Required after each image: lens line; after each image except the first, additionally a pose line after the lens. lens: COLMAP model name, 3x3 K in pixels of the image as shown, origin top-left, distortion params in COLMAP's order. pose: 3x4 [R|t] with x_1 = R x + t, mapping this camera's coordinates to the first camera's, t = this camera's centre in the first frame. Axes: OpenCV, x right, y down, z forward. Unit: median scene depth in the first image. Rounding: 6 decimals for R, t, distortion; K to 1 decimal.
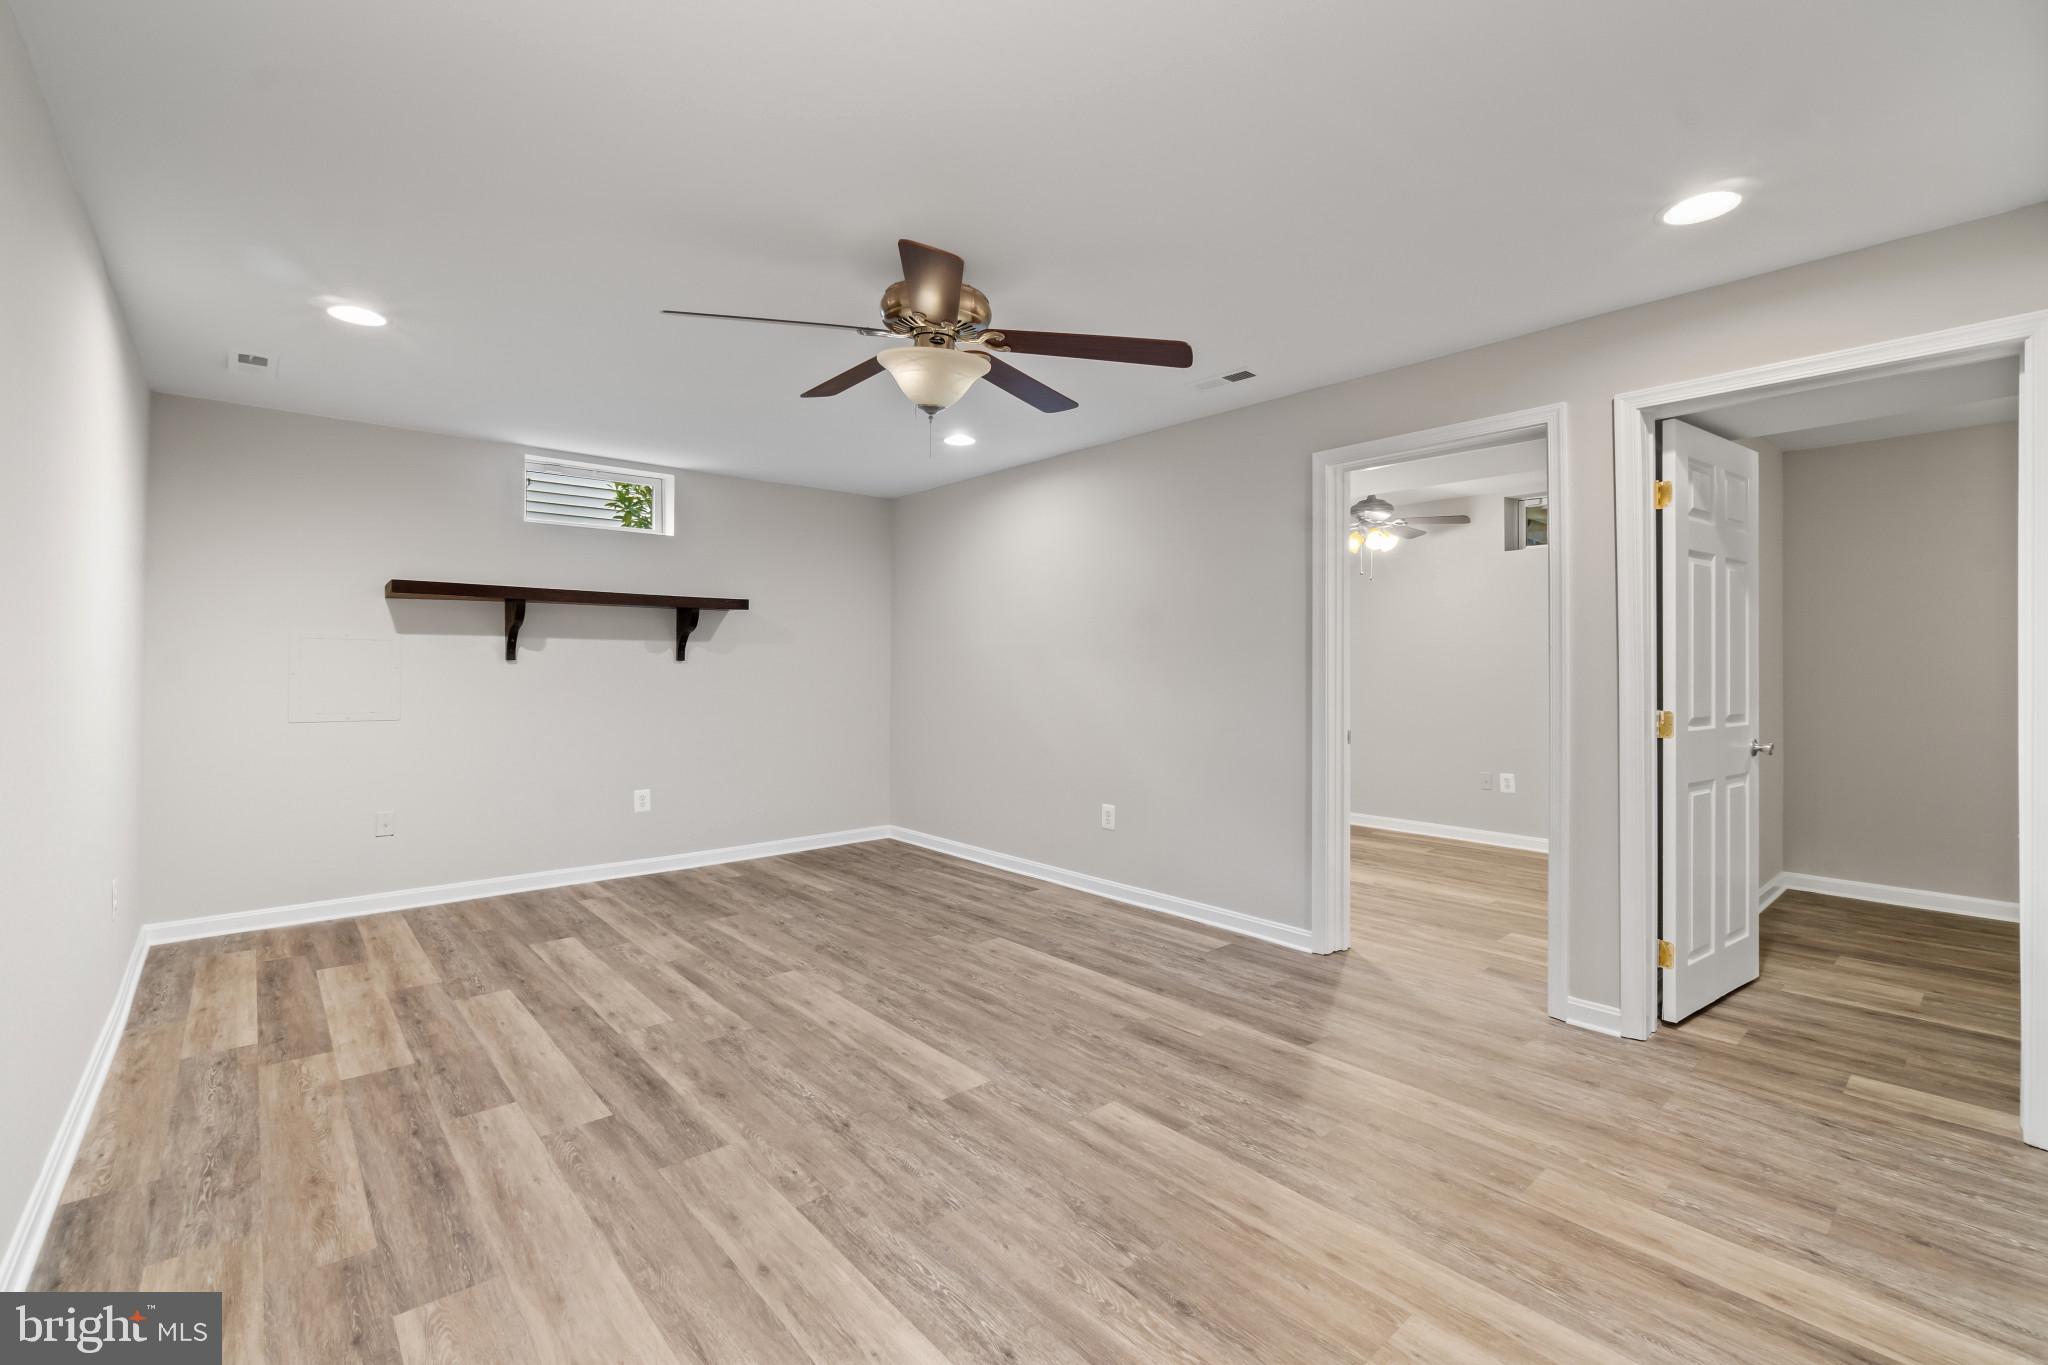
lens RADIAL K [[883.9, 0, 1019.2], [0, 883.9, 670.3], [0, 0, 1]] dist [0.000336, 0.000824]
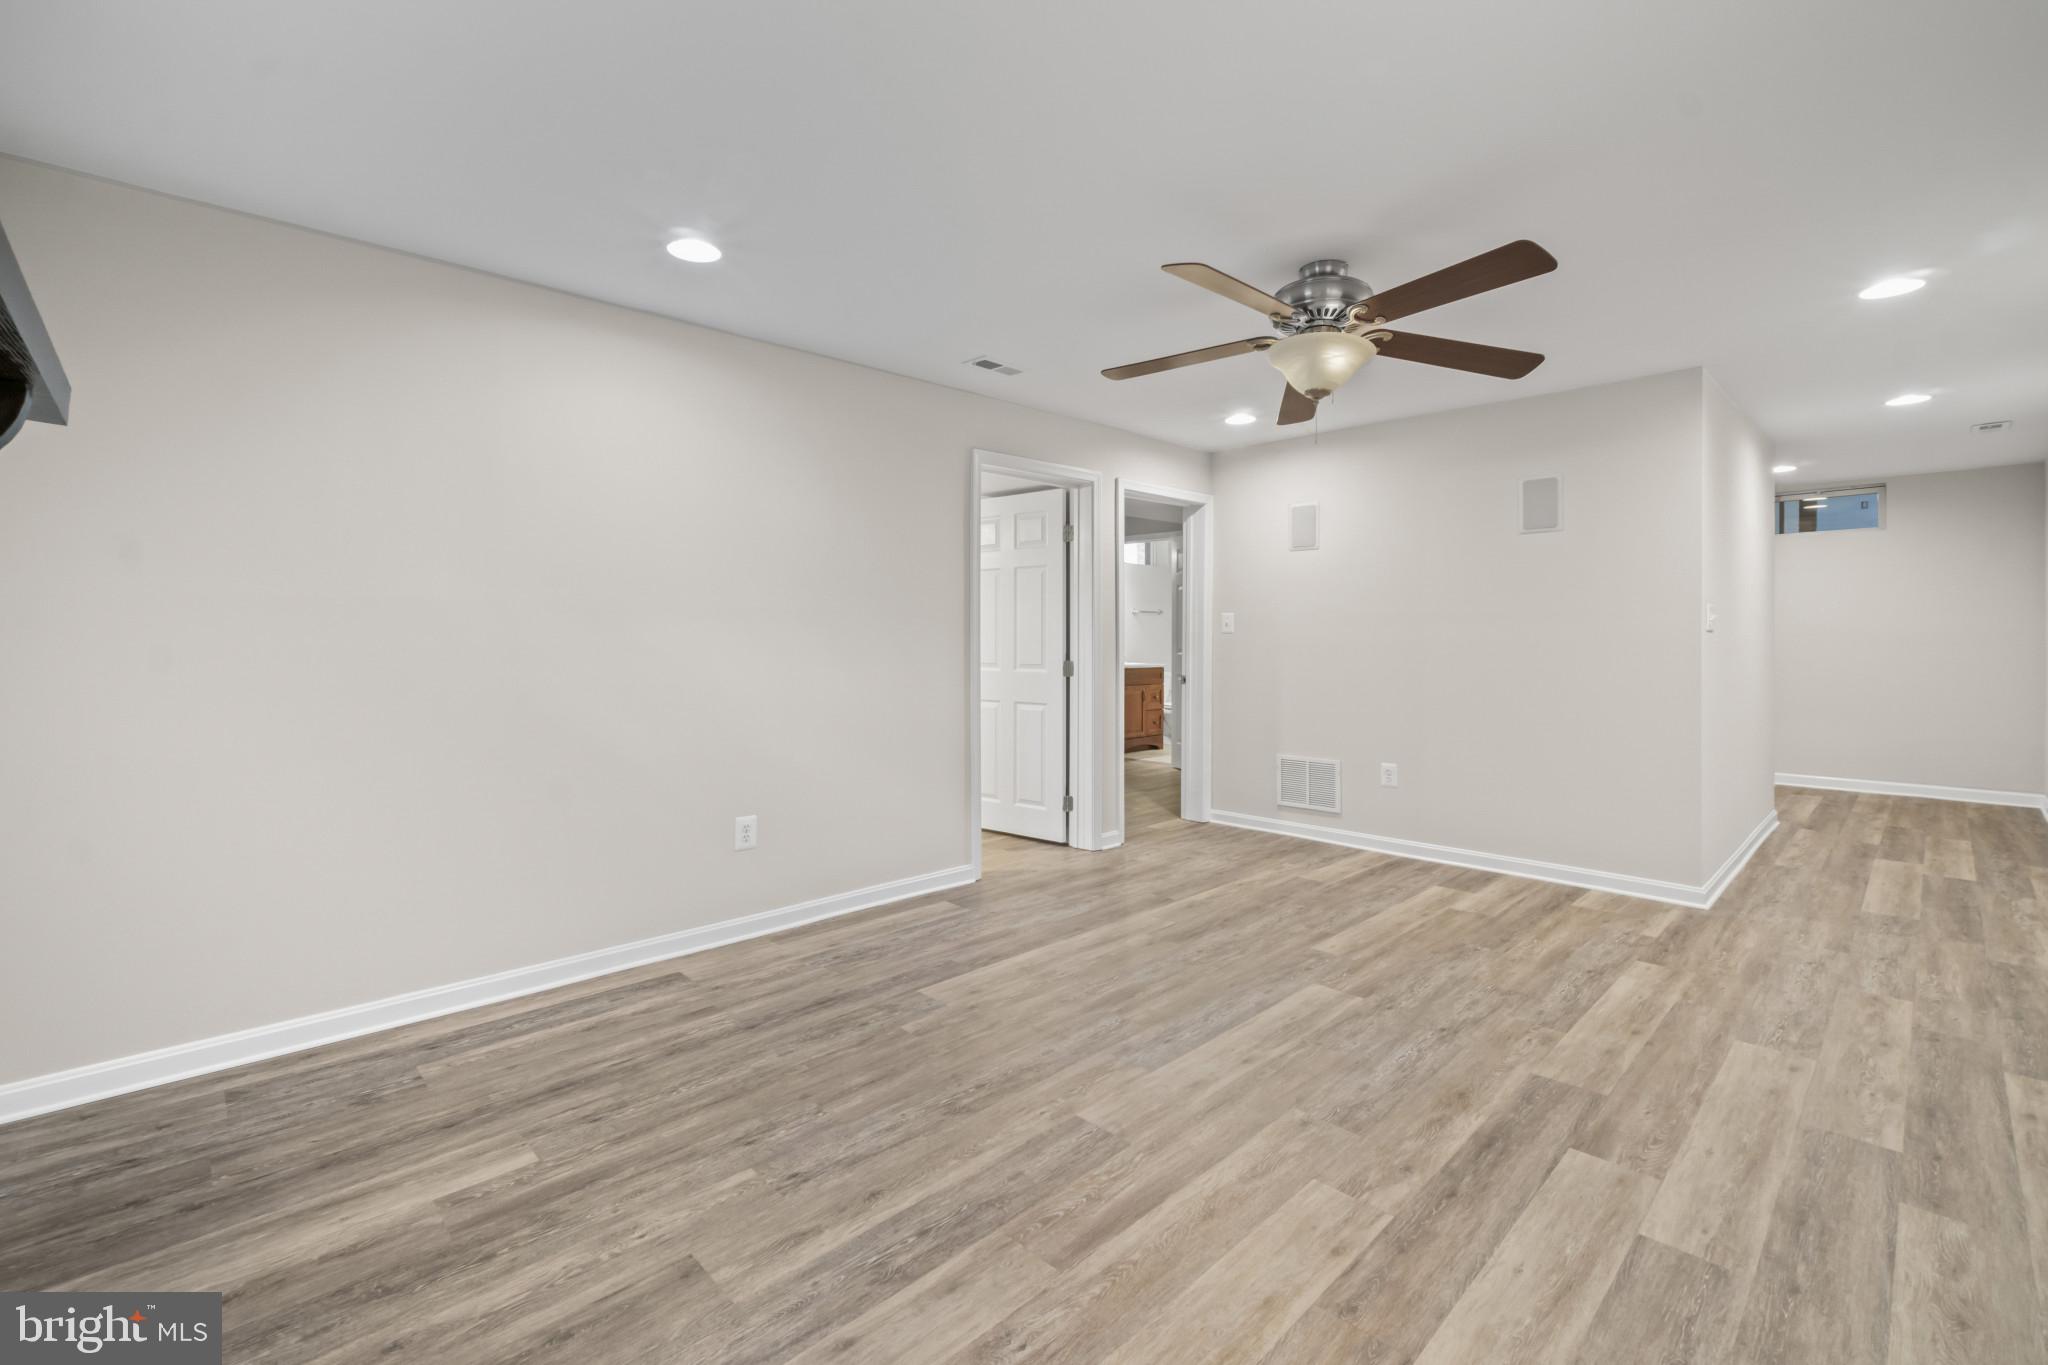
lens RADIAL K [[883.9, 0, 1019.2], [0, 883.9, 670.3], [0, 0, 1]] dist [0.000336, 0.000824]
pose [[-0.047074, -0.039188, 0.998122, -1.156288], [0.001719, 0.999225, 0.039313, -0.001120], [-0.998890, 0.003566, -0.046970, 1.423503]]
